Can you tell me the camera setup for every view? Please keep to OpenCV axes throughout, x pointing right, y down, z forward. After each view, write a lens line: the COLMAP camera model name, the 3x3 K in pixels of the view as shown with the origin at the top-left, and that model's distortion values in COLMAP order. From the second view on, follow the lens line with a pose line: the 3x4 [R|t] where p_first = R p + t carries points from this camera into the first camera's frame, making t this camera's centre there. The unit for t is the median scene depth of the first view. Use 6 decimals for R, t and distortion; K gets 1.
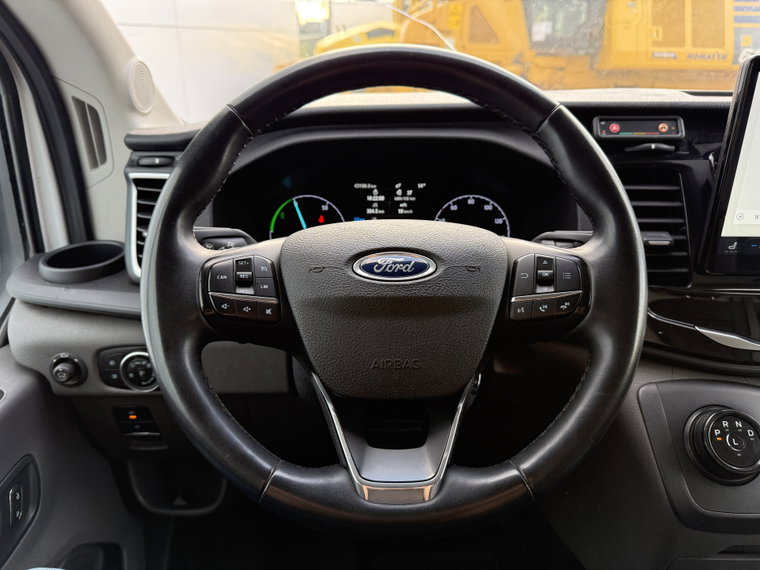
lens RADIAL K [[526.8, 0, 380.0], [0, 526.8, 285.0], [0, 0, 1]] dist [0.050261, -0.064532]
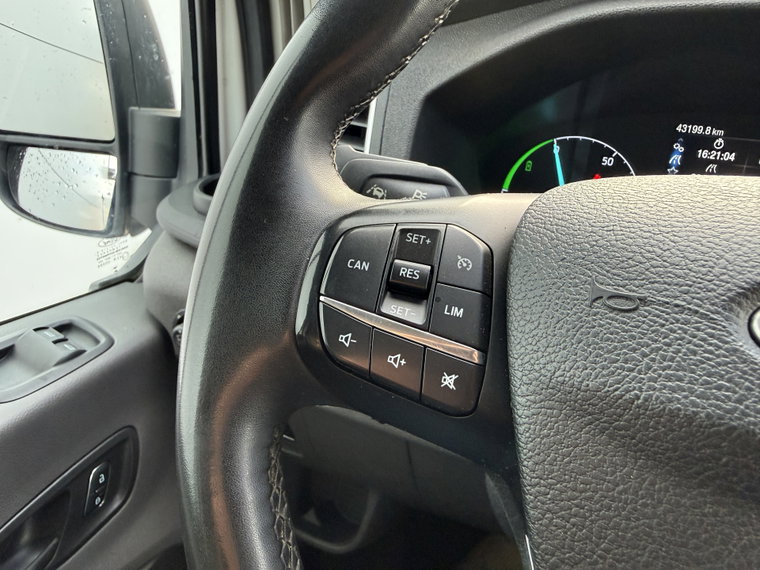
lens RADIAL K [[532.5, 0, 359.6], [0, 532.5, 282.1], [0, 0, 1]] dist [0.009874, -0.000064]
pose [[0.883007, 0.218010, -0.415656, -0.101733], [-0.195115, 0.975934, 0.097376, -0.033422], [0.426882, -0.004883, 0.904294, 0.510231]]
